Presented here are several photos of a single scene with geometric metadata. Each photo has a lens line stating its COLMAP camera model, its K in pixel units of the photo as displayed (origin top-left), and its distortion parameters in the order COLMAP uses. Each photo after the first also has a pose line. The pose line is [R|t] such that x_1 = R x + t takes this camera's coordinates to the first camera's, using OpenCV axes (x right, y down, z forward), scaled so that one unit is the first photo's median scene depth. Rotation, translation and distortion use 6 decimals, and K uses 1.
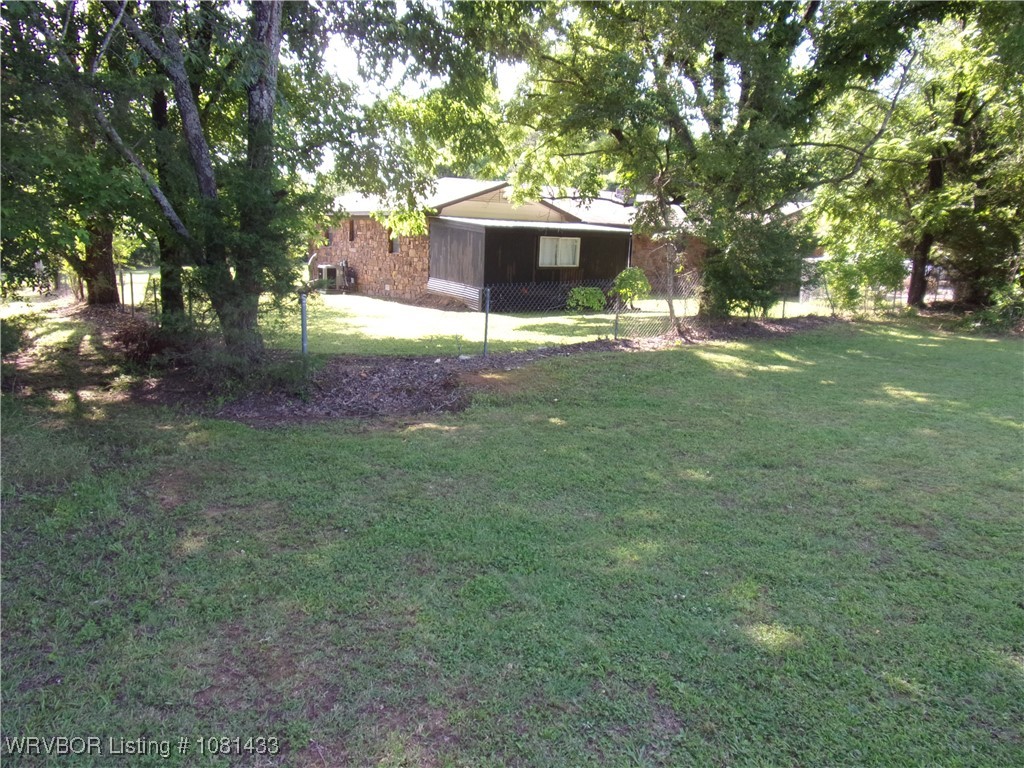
lens RADIAL K [[759.0, 0, 515.0], [0, 759.0, 384.9], [0, 0, 1]] dist [-0.026850, 0.012285]
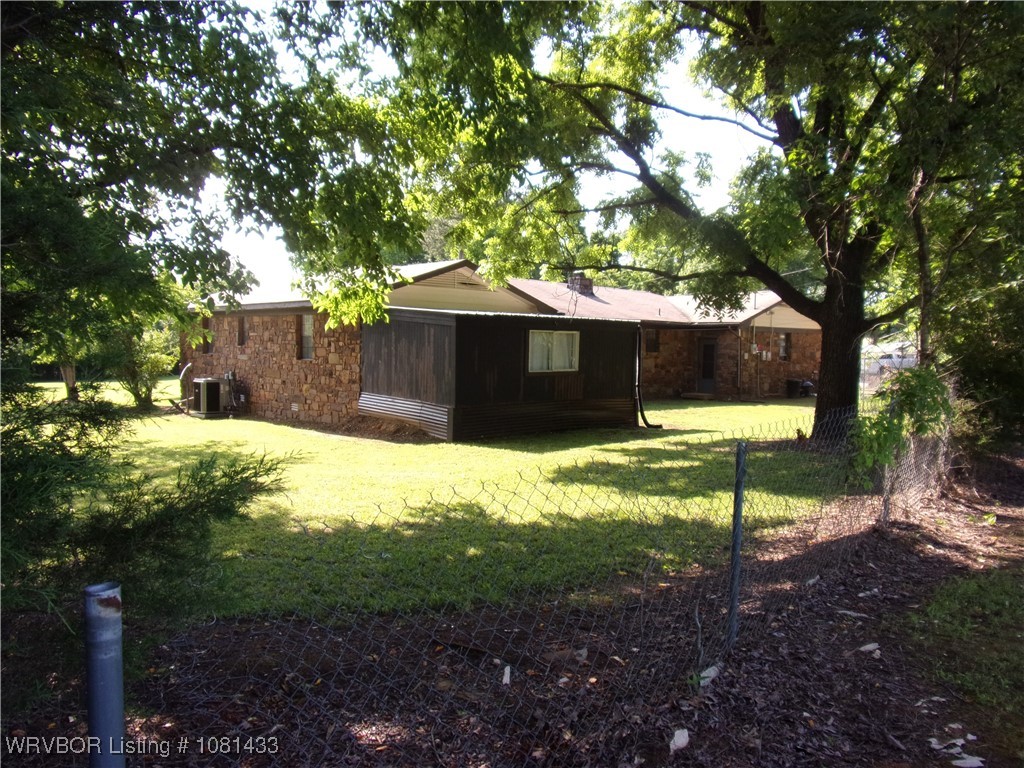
lens RADIAL K [[759.0, 0, 511.7], [0, 759.0, 378.2], [0, 0, 1]] dist [-0.026850, 0.012285]
pose [[0.988783, -0.026886, 0.146918, -0.077651], [0.048369, 0.988297, -0.144670, -0.046647], [-0.141309, 0.150154, 0.978512, 0.296477]]
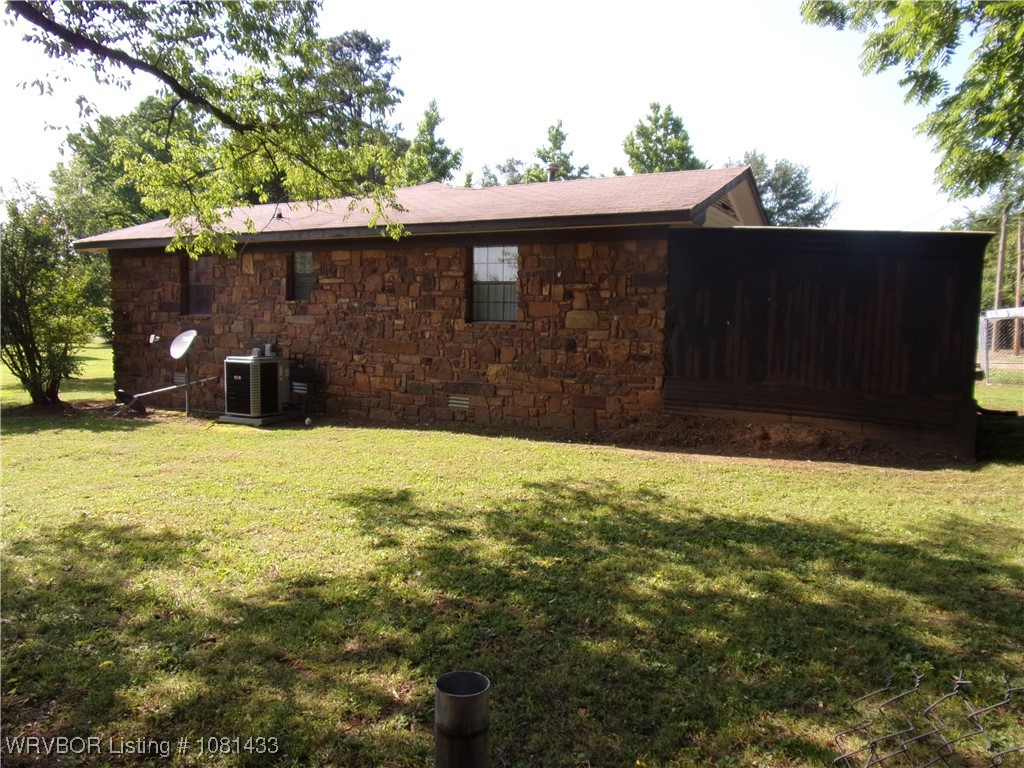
lens RADIAL K [[759.0, 0, 509.9], [0, 759.0, 389.1], [0, 0, 1]] dist [-0.026850, 0.012285]
pose [[0.886573, -0.079233, 0.455753, -0.373471], [0.113624, 0.992339, -0.048515, -0.123064], [-0.448417, 0.094796, 0.888783, 0.667172]]
